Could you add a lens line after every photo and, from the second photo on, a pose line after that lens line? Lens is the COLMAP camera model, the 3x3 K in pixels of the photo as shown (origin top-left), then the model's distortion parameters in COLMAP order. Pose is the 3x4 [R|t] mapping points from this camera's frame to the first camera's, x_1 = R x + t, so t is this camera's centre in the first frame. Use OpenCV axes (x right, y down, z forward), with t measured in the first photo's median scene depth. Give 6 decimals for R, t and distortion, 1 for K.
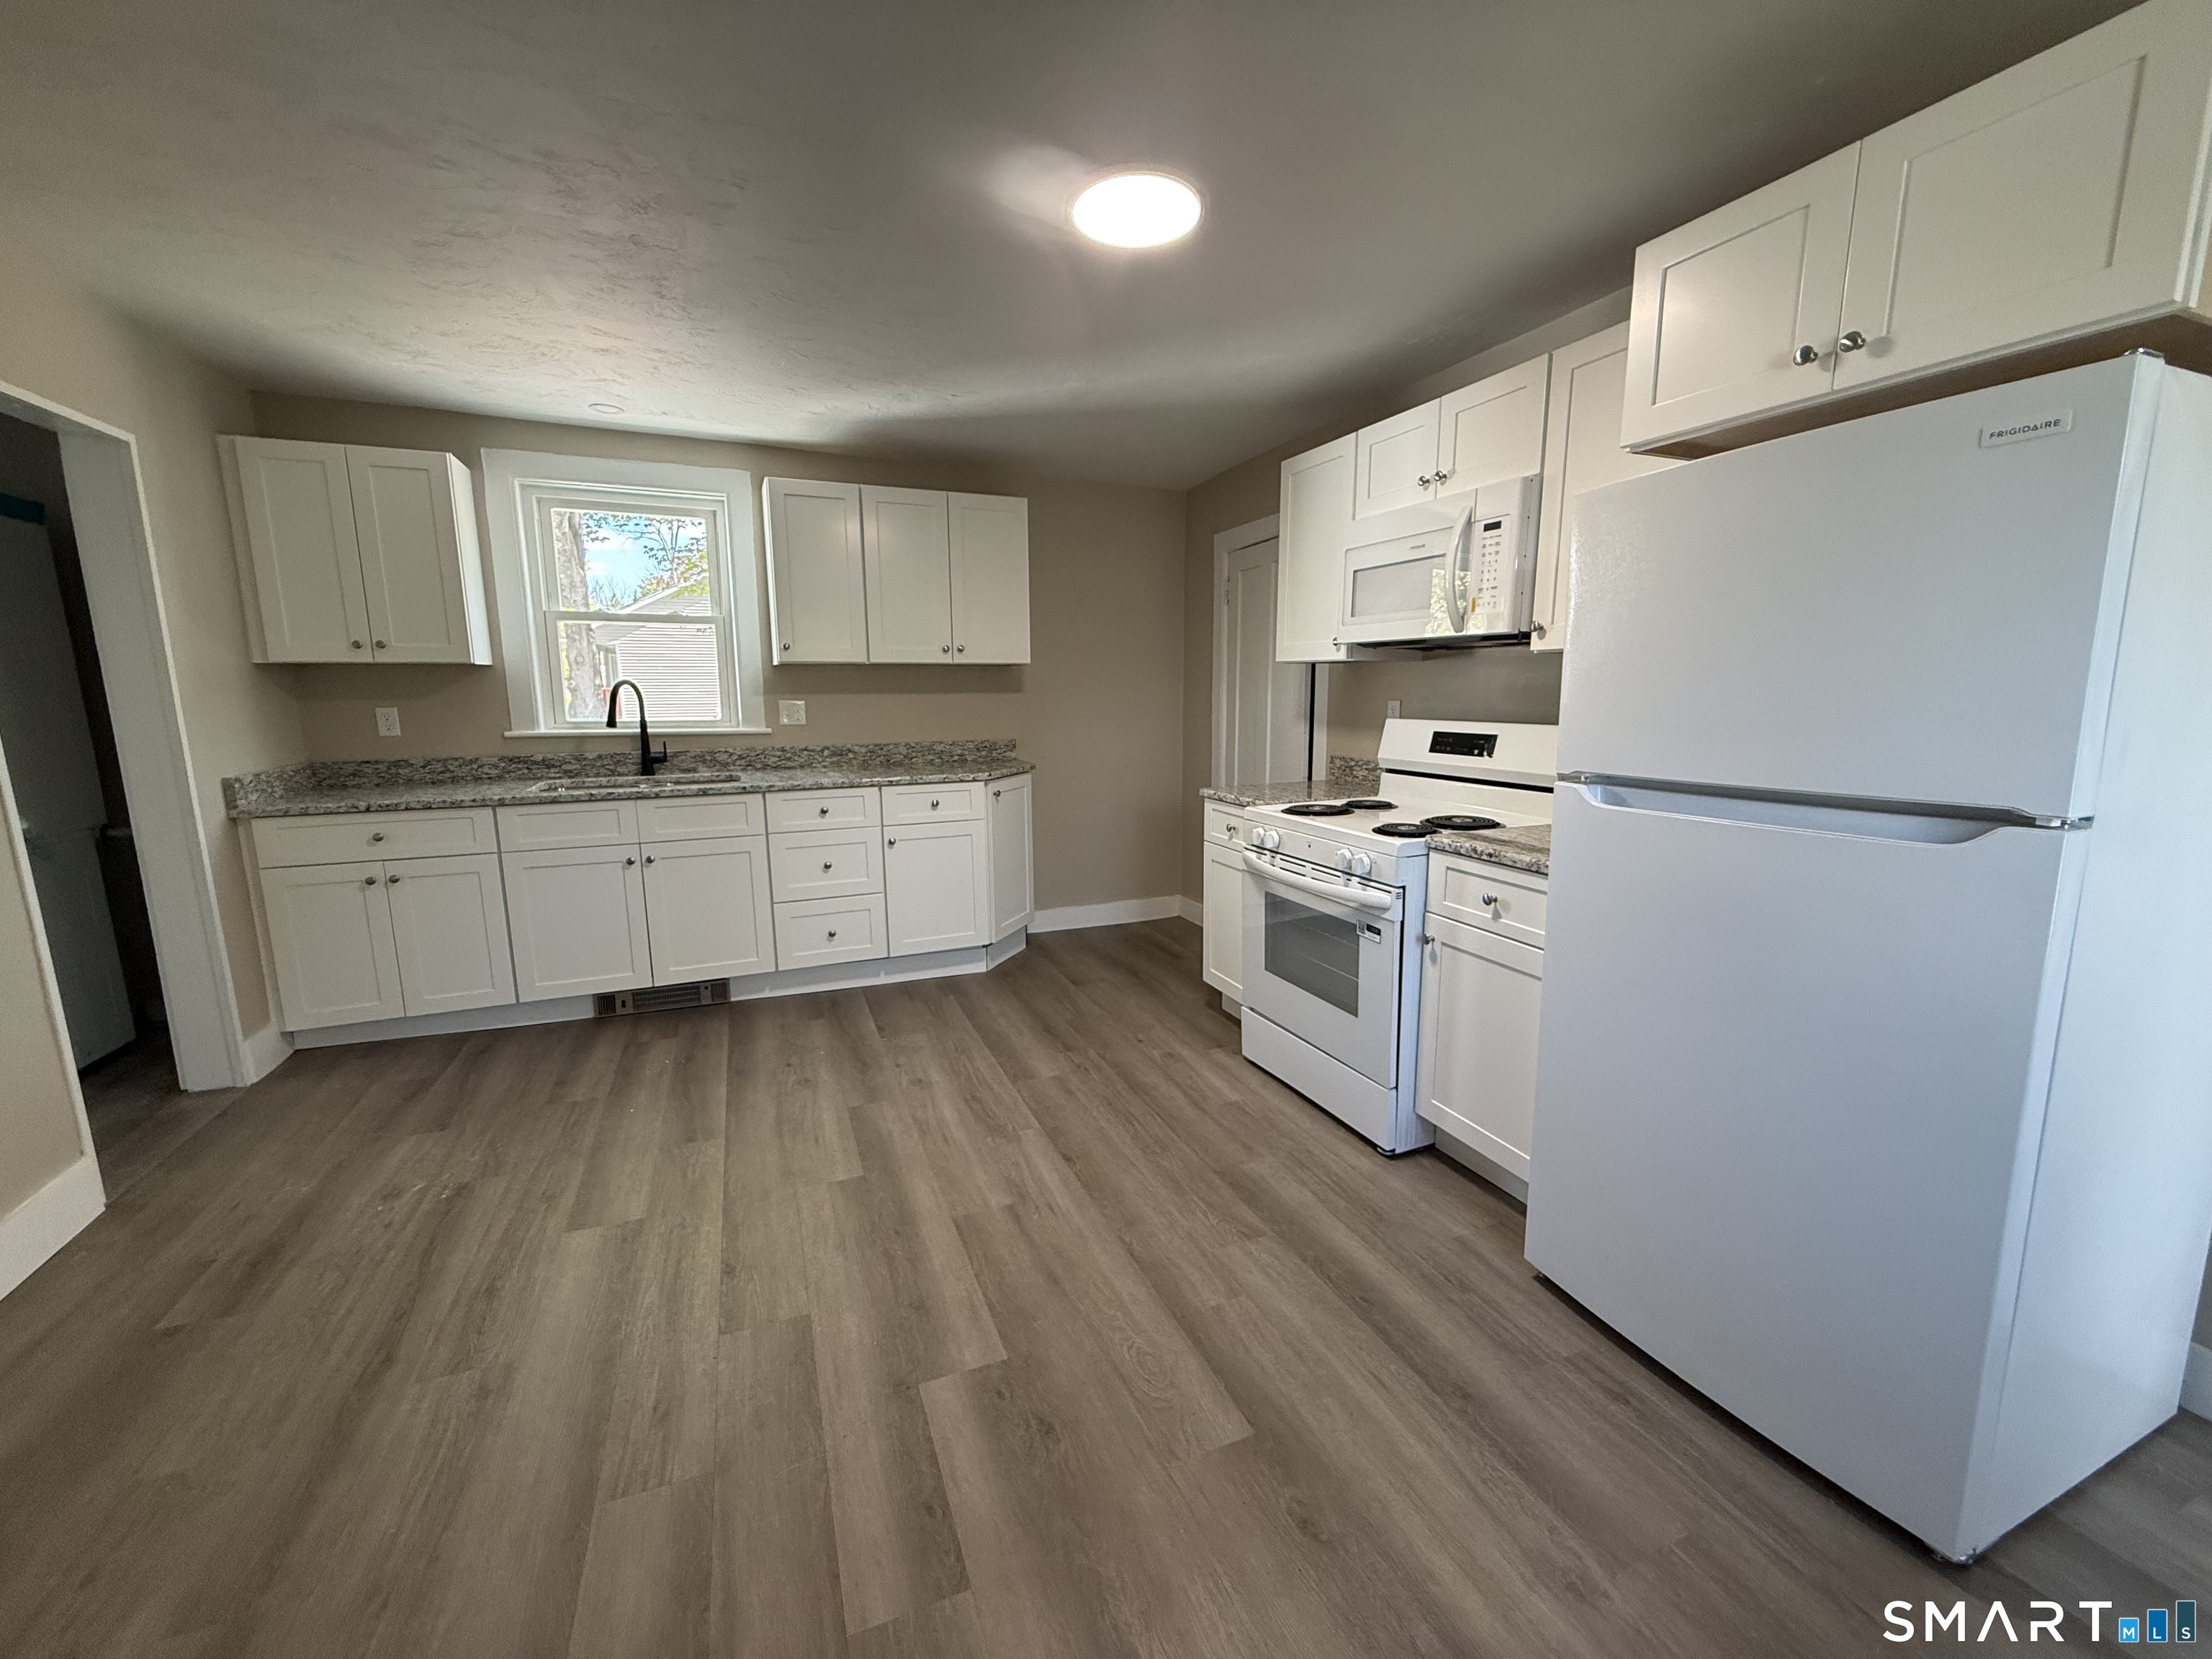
lens RADIAL K [[878.9, 0, 1101.5], [0, 878.9, 830.0], [0, 0, 1]] dist [0.001626, 0.000262]
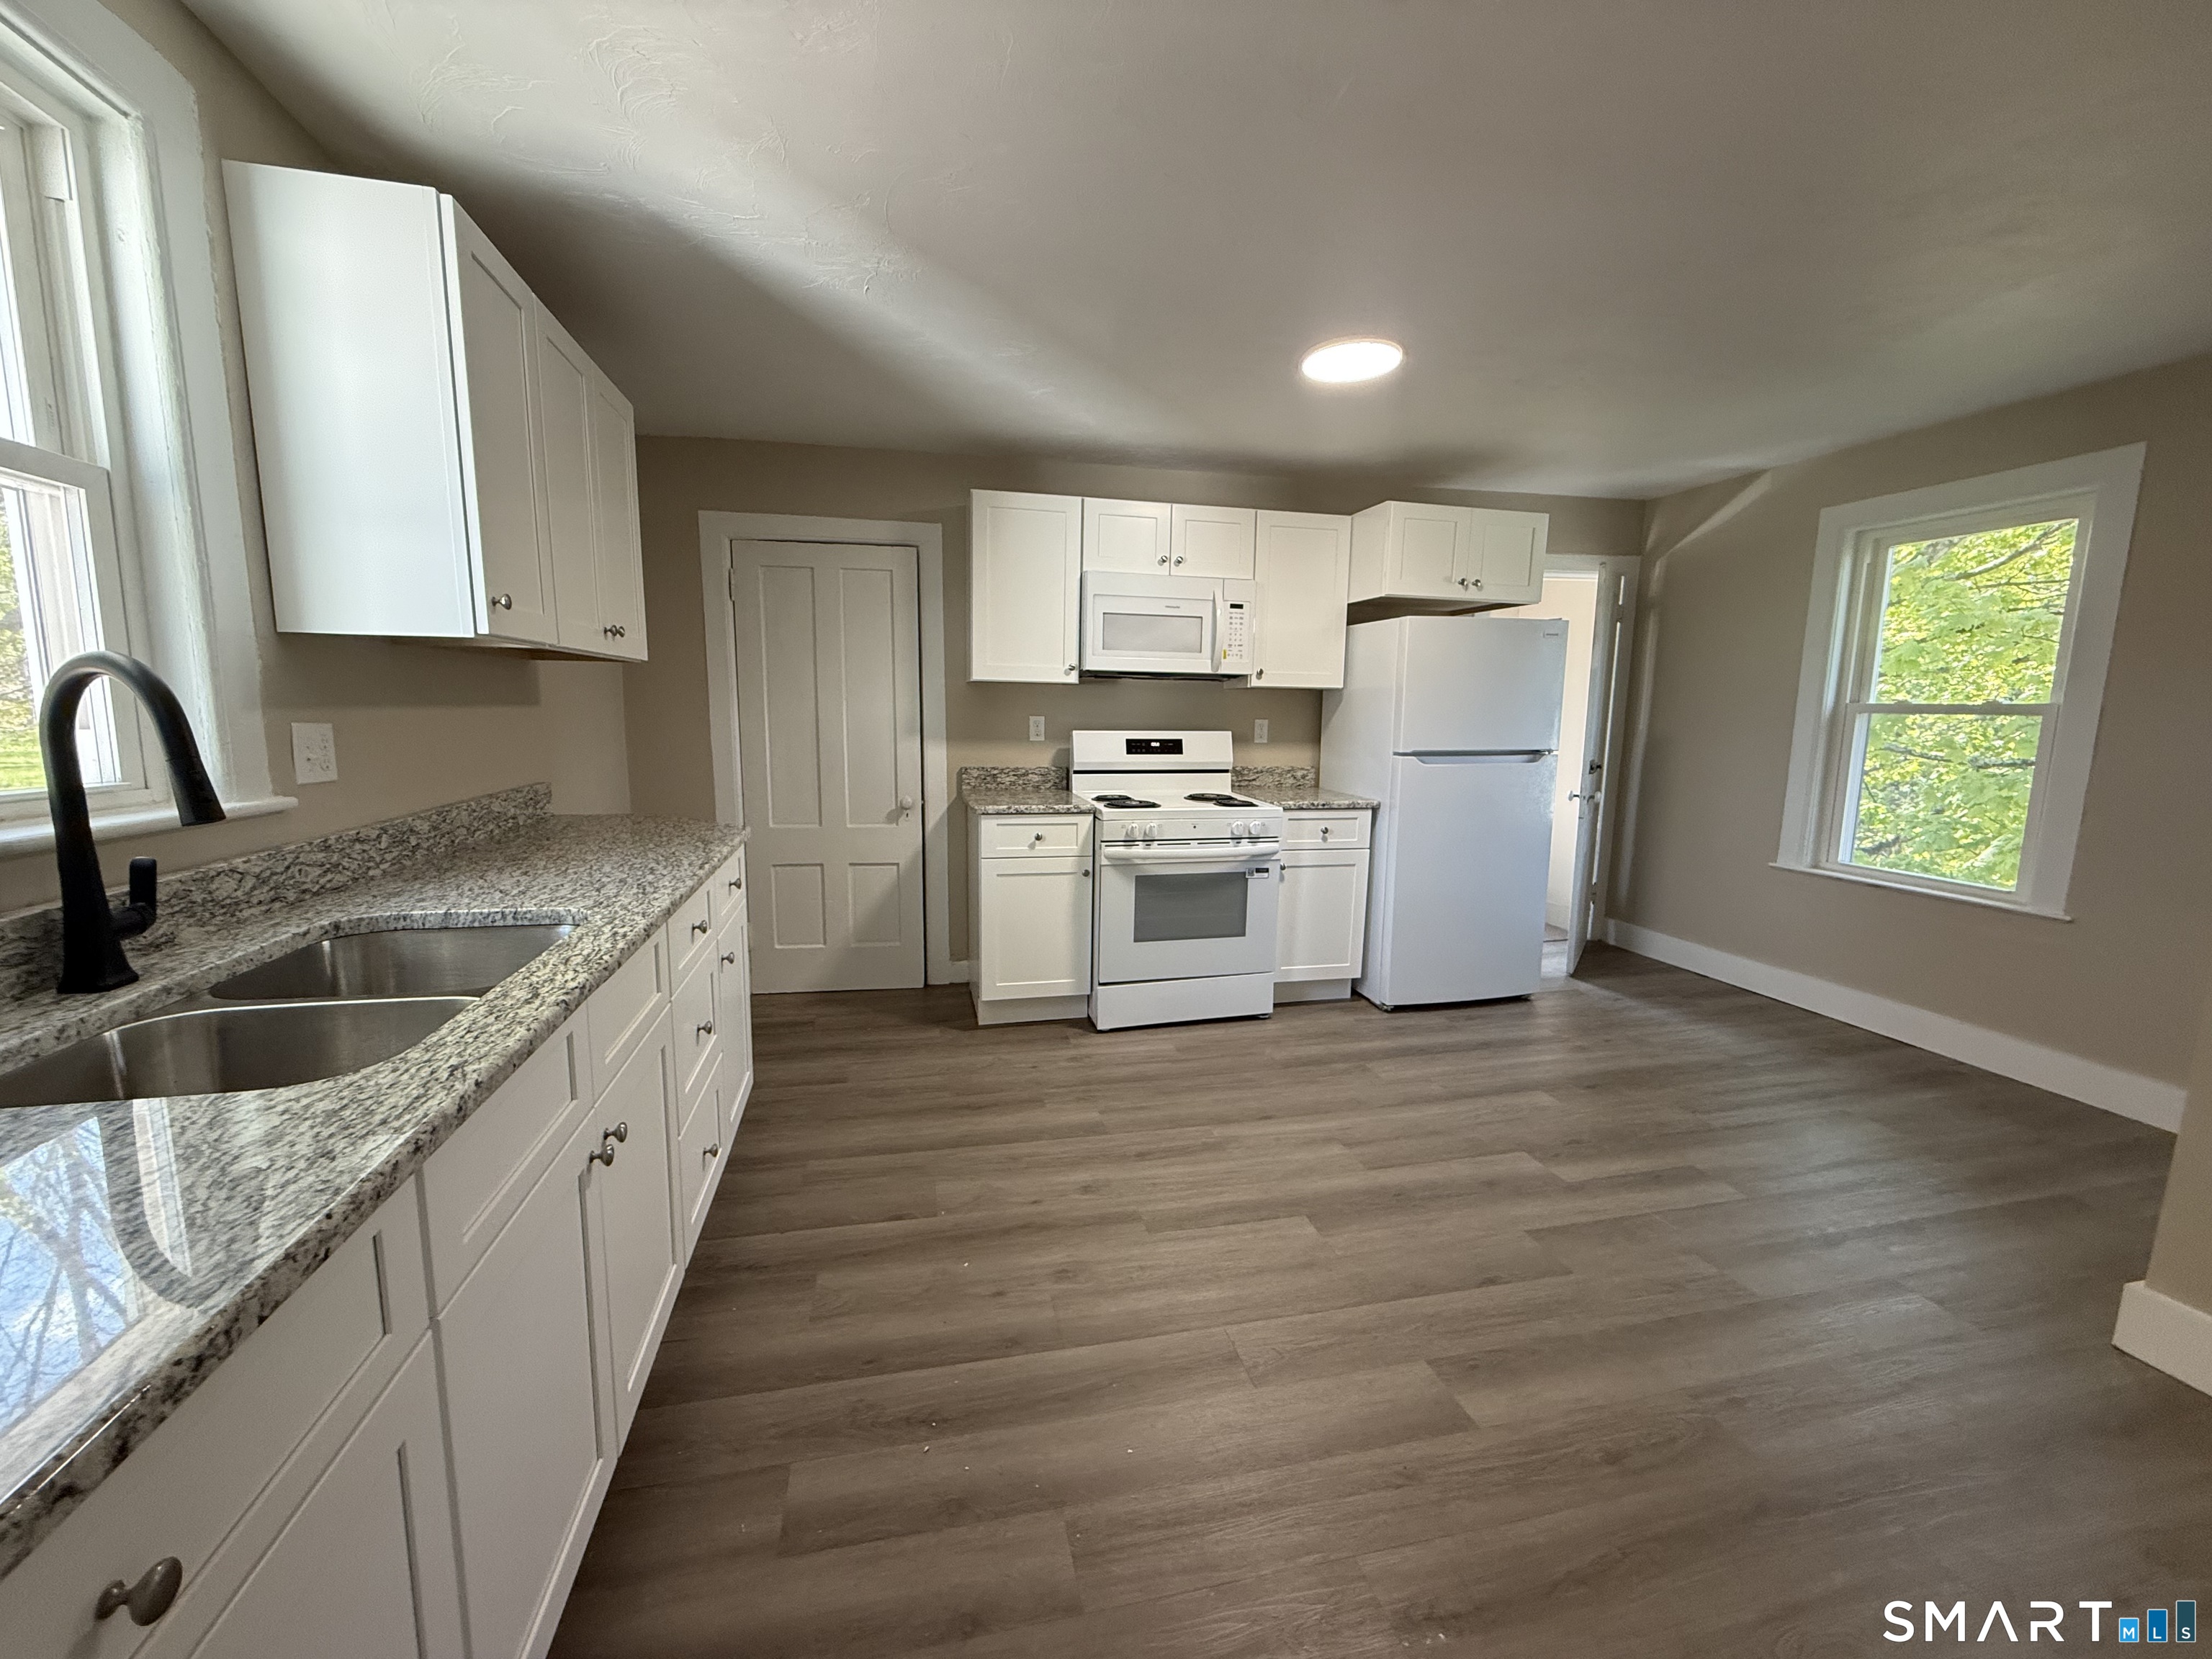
lens RADIAL K [[878.9, 0, 1101.5], [0, 878.9, 830.0], [0, 0, 1]] dist [0.001626, 0.000262]
pose [[0.163345, -0.131867, 0.977716, -1.113979], [0.144678, 0.983515, 0.108477, -0.145684], [-0.975903, 0.123735, 0.179731, 0.934495]]
